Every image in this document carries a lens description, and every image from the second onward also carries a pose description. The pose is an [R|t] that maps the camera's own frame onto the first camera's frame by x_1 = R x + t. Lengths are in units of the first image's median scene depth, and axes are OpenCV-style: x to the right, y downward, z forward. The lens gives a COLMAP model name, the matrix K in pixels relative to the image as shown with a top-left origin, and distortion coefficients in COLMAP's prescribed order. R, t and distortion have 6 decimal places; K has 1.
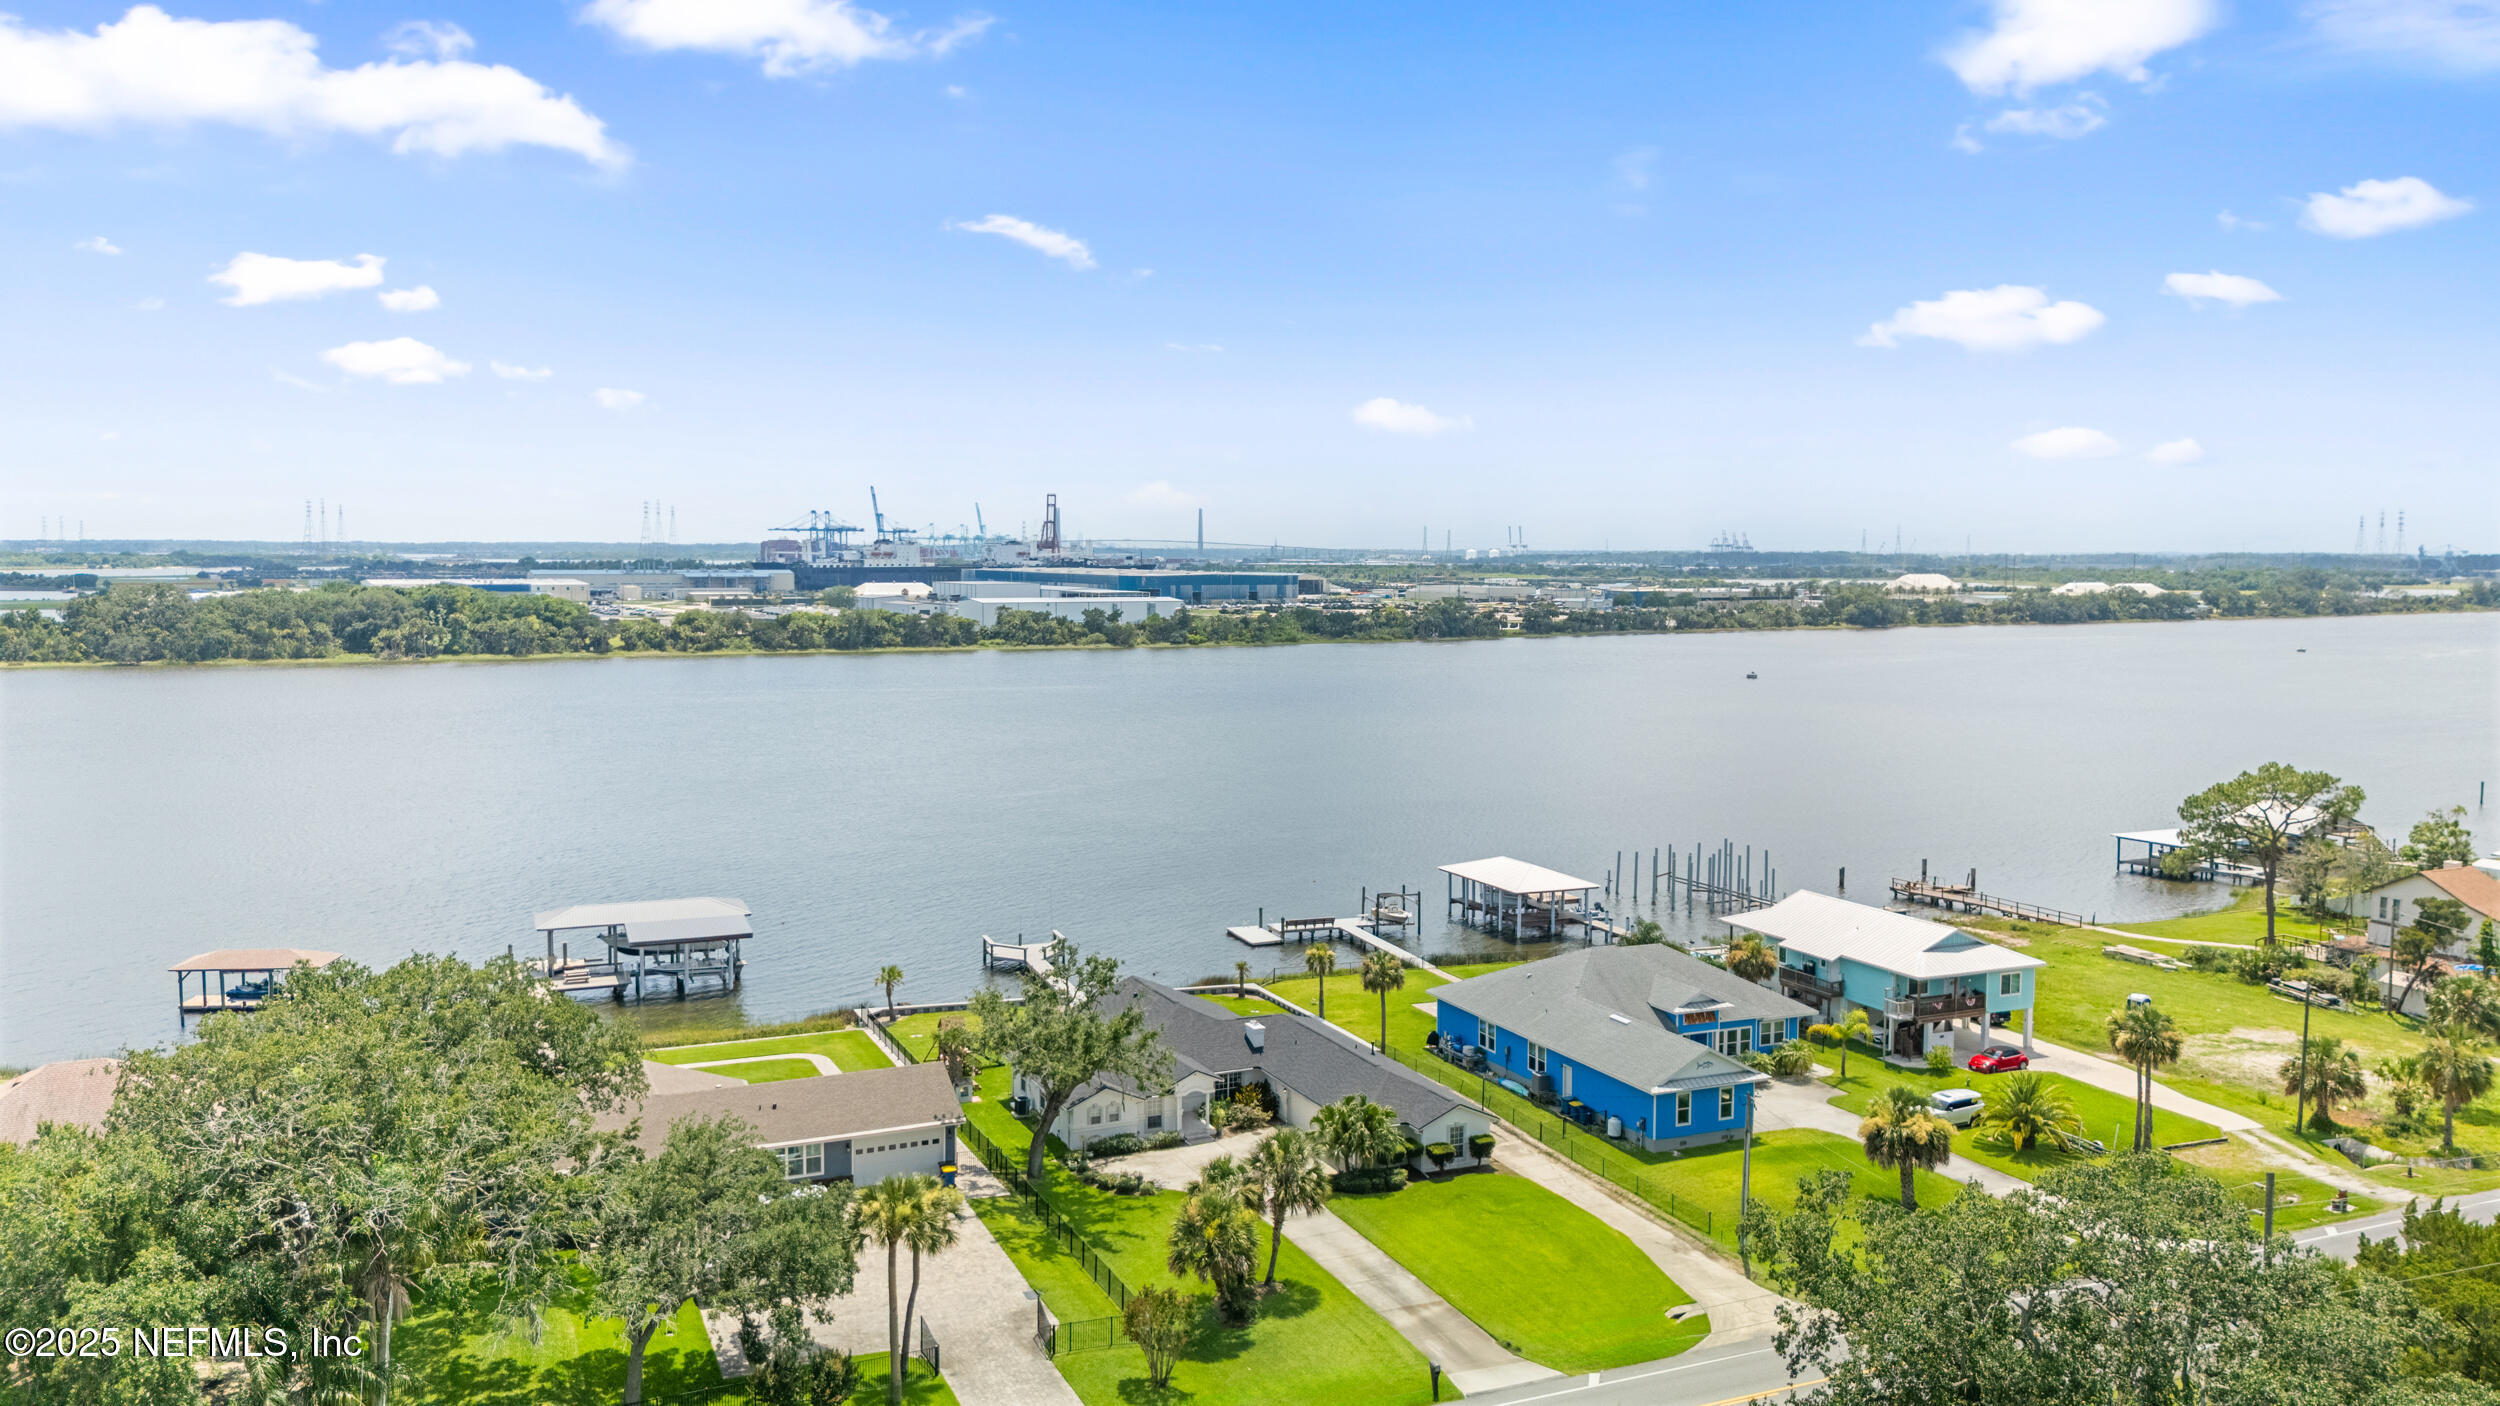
lens RADIAL K [[1852.7, 0, 1259.5], [0, 1852.7, 699.4], [0, 0, 1]] dist [0.072057, -0.085847]
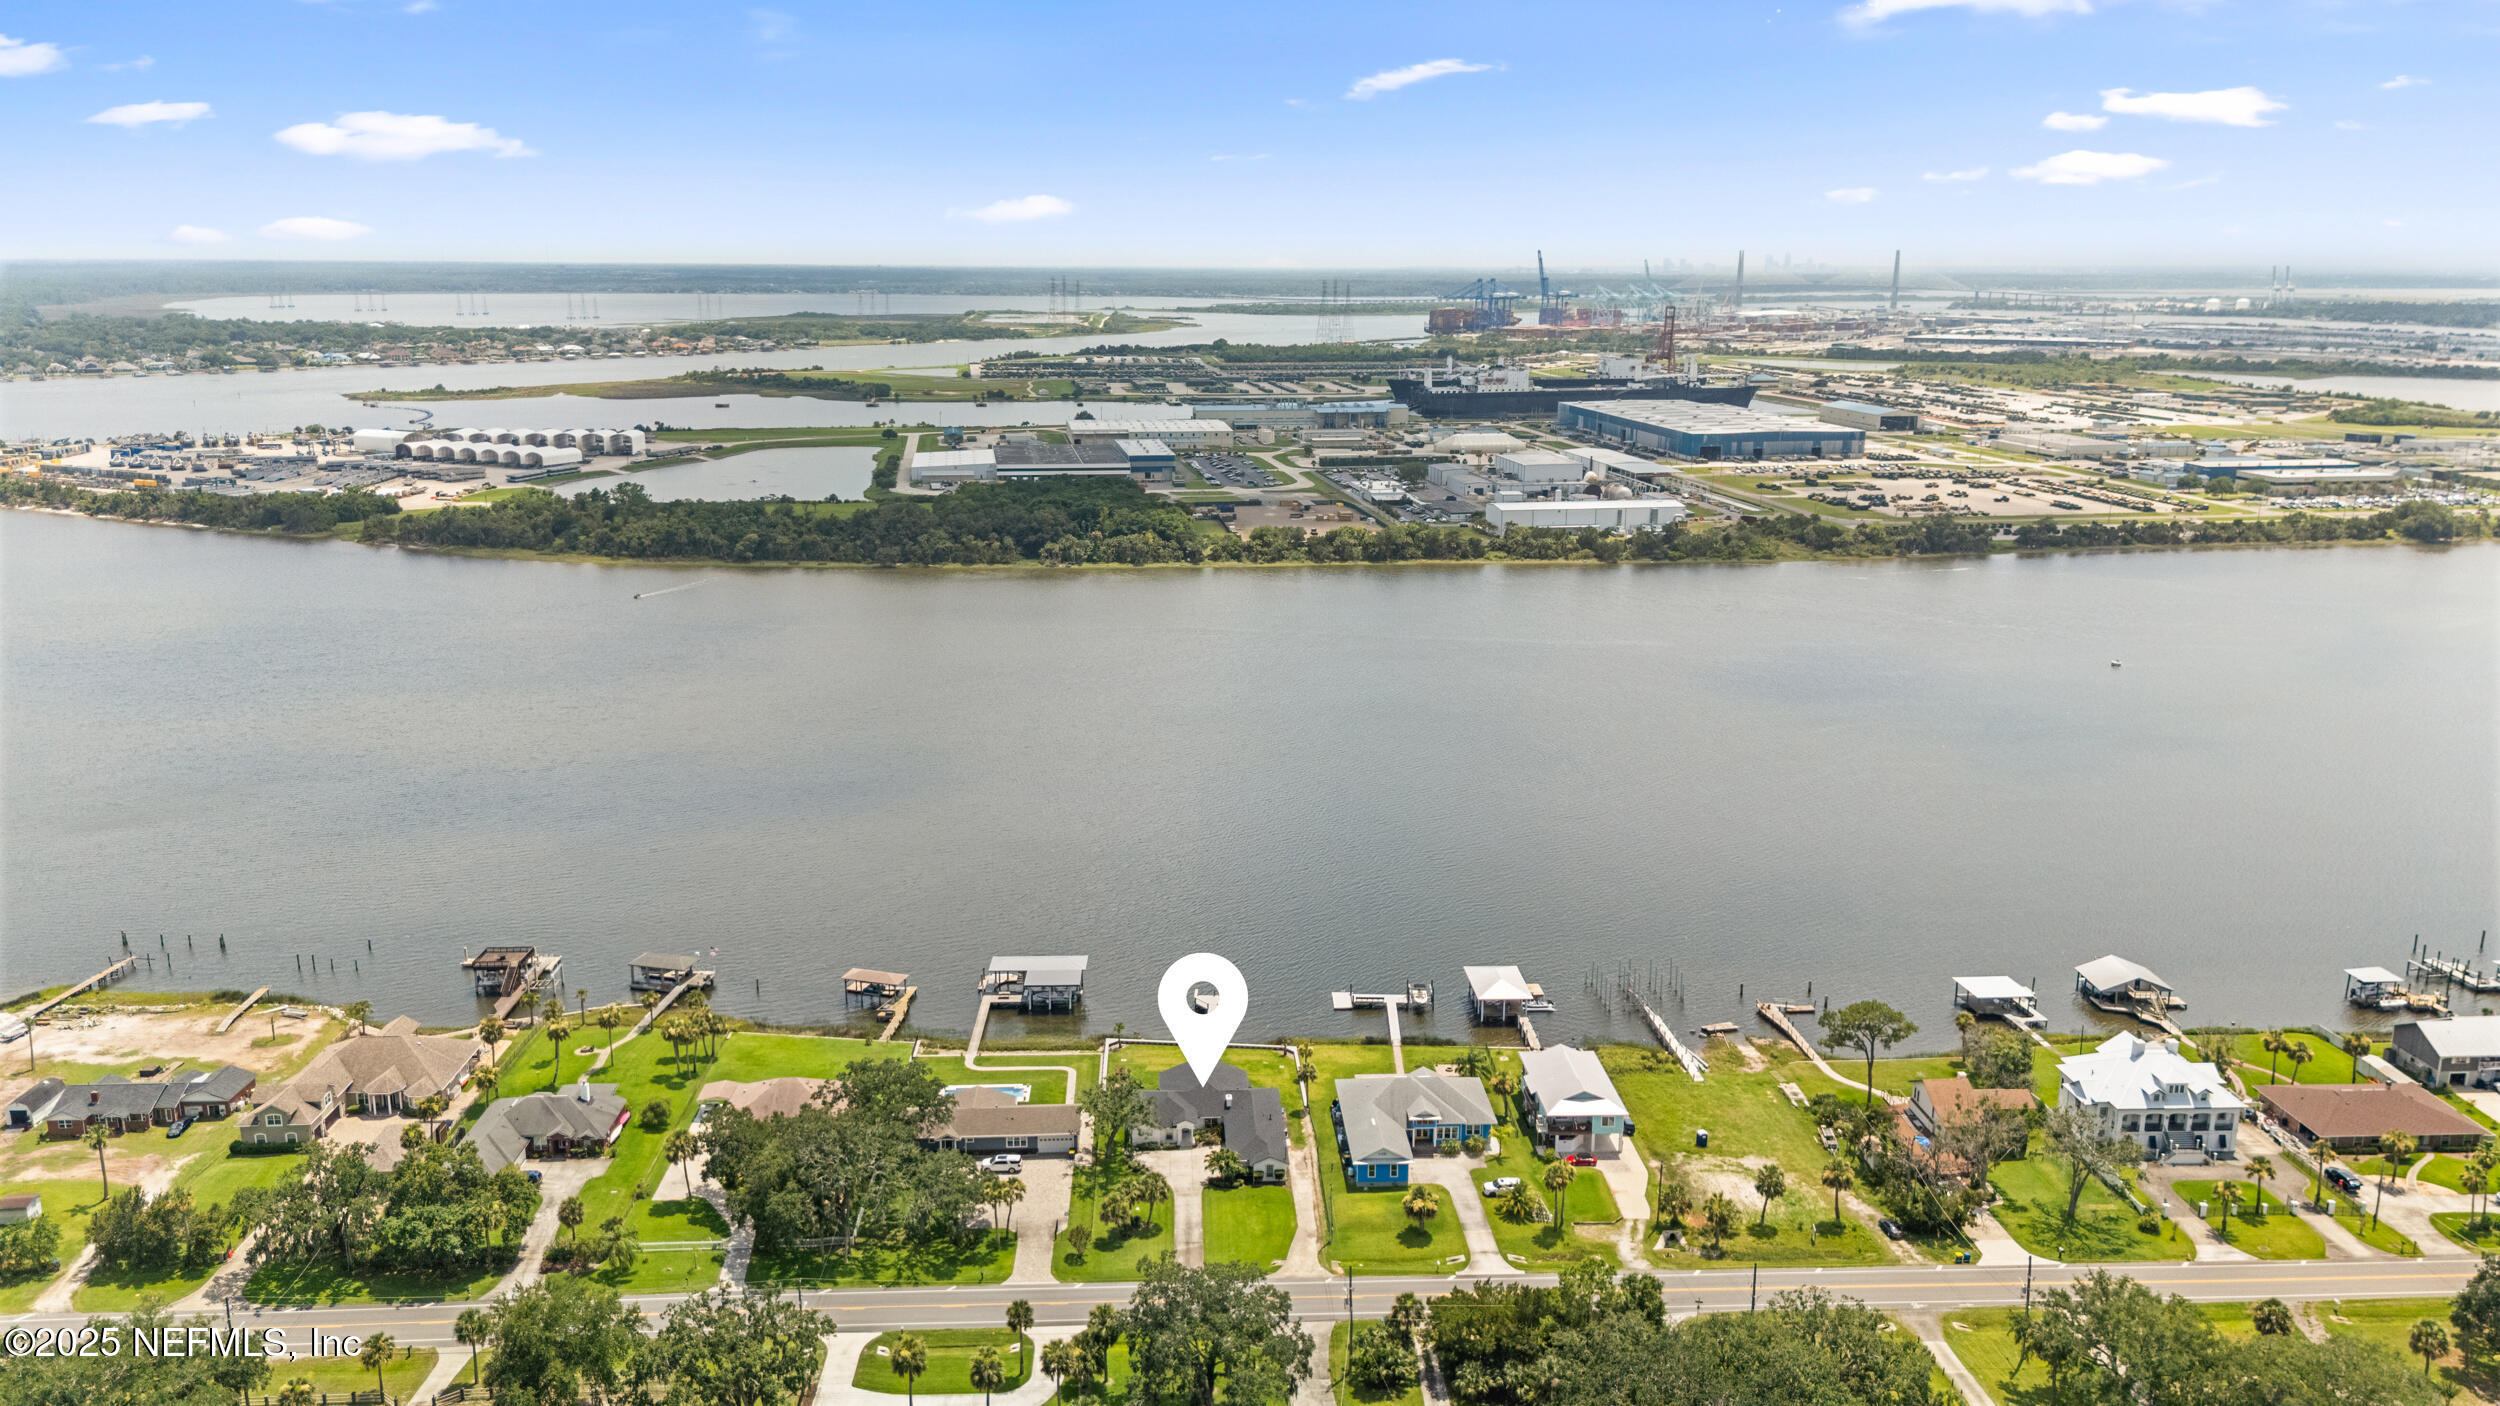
lens RADIAL K [[1852.7, 0, 1259.5], [0, 1852.7, 699.4], [0, 0, 1]] dist [0.072057, -0.085847]
pose [[0.931951, 0.086390, -0.352143, 0.174119], [-0.032072, 0.987035, 0.157265, -0.146592], [0.361163, -0.135270, 0.922639, -0.227504]]
